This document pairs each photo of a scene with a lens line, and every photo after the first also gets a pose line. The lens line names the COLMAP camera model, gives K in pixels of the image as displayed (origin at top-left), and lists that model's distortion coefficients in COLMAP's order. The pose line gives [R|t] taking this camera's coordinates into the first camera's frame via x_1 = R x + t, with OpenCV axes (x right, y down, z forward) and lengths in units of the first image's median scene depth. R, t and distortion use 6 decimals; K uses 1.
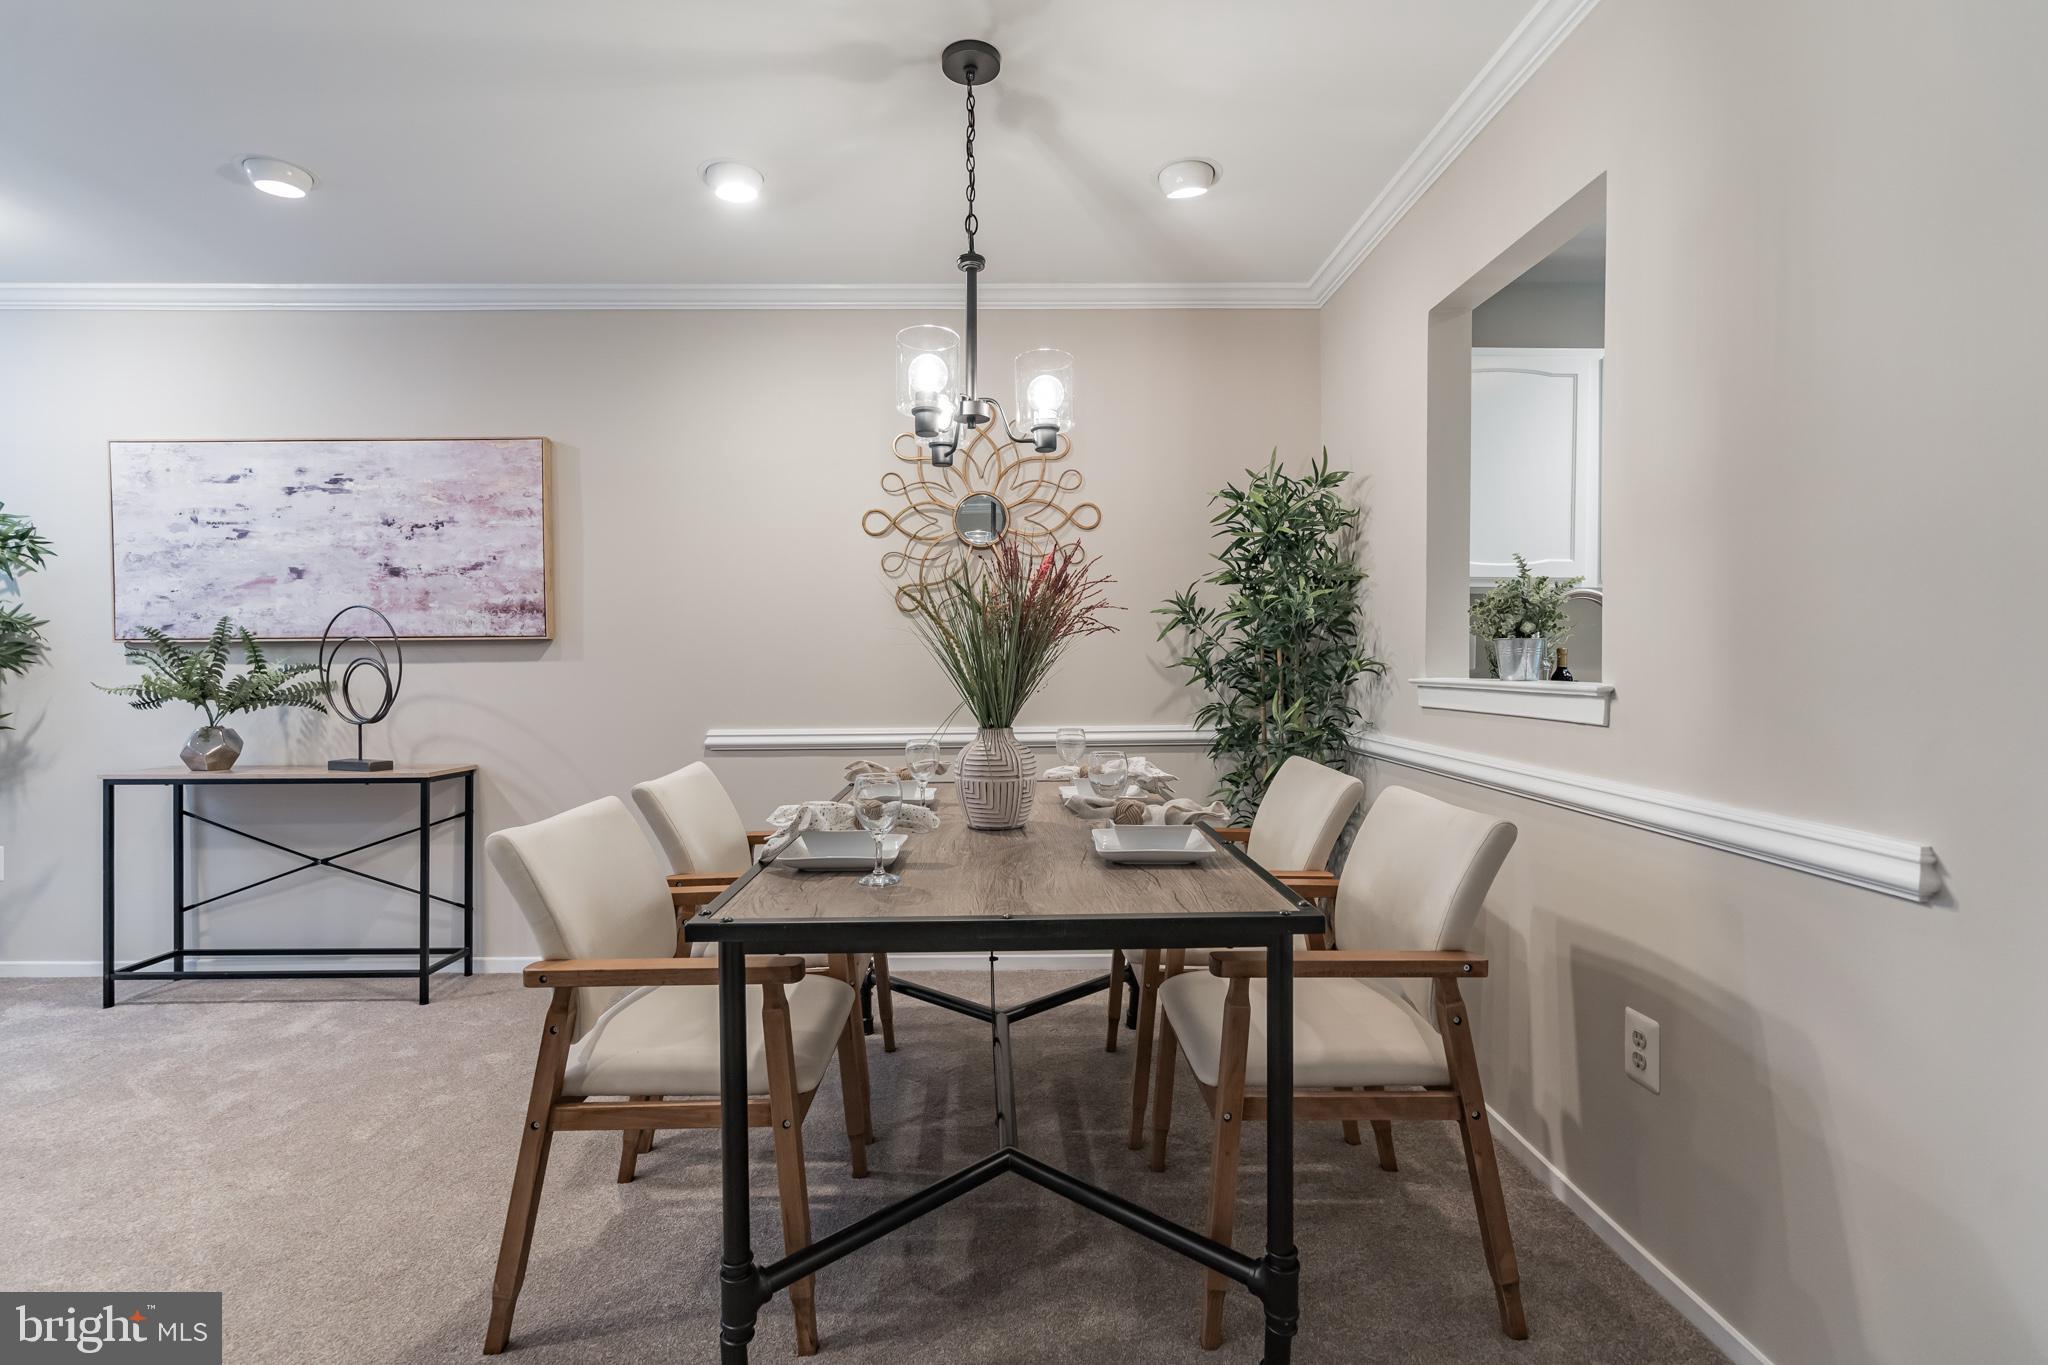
lens RADIAL K [[921.8, 0, 1016.3], [0, 921.8, 673.9], [0, 0, 1]] dist [-0.007136, 0.000626]
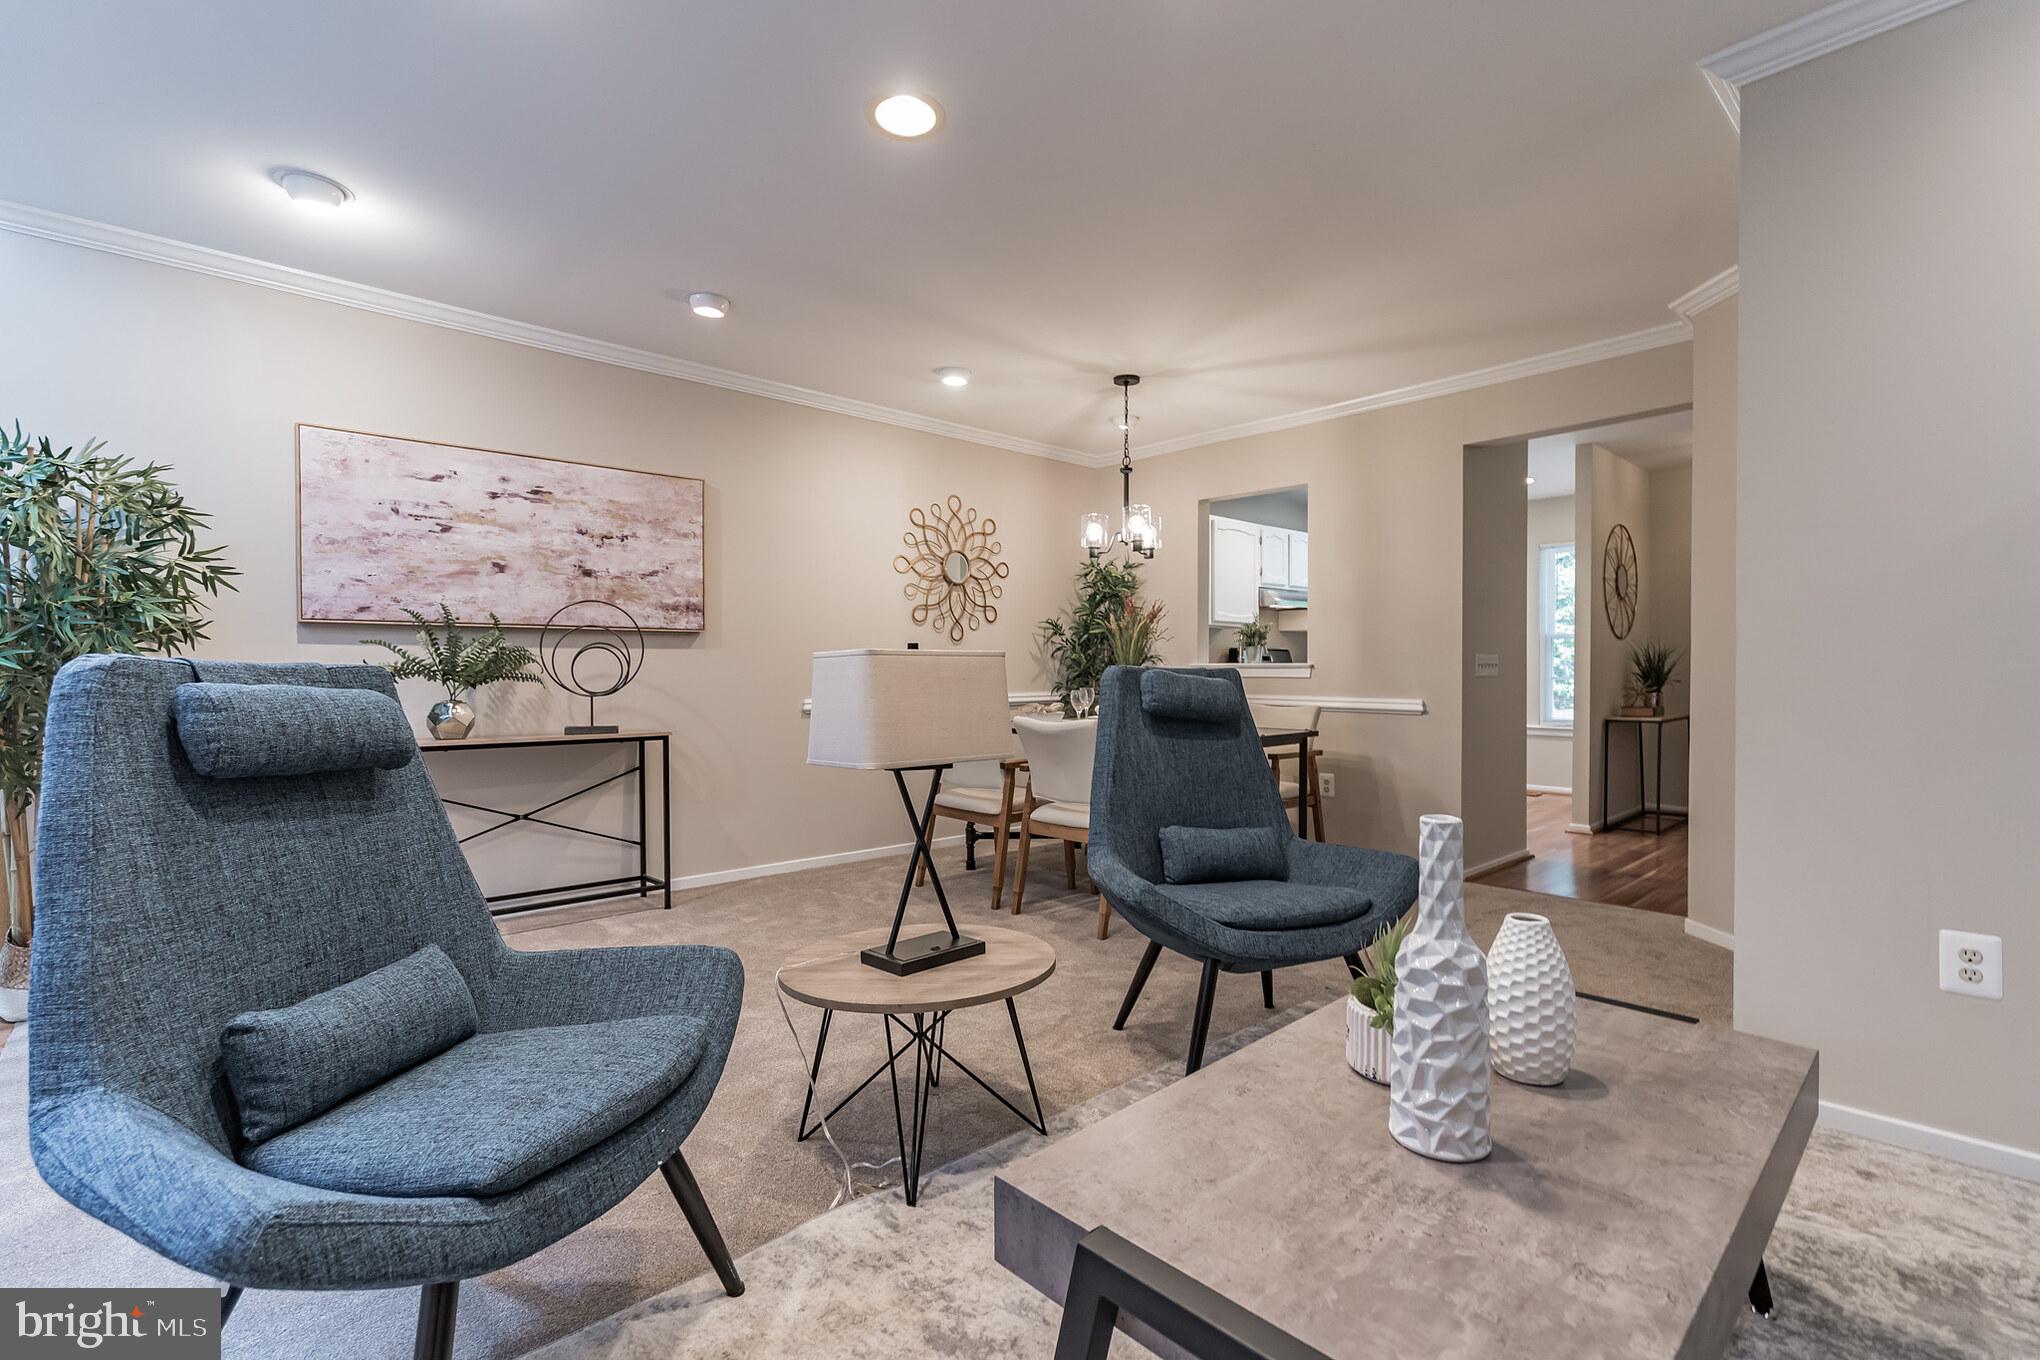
lens RADIAL K [[918.2, 0, 1012.3], [0, 918.2, 671.4], [0, 0, 1]] dist [-0.007136, 0.000626]
pose [[0.746526, 0.004090, 0.665343, -1.066635], [0.004562, 0.999926, -0.011266, 0.035952], [-0.665340, 0.011446, 0.746452, -0.281343]]
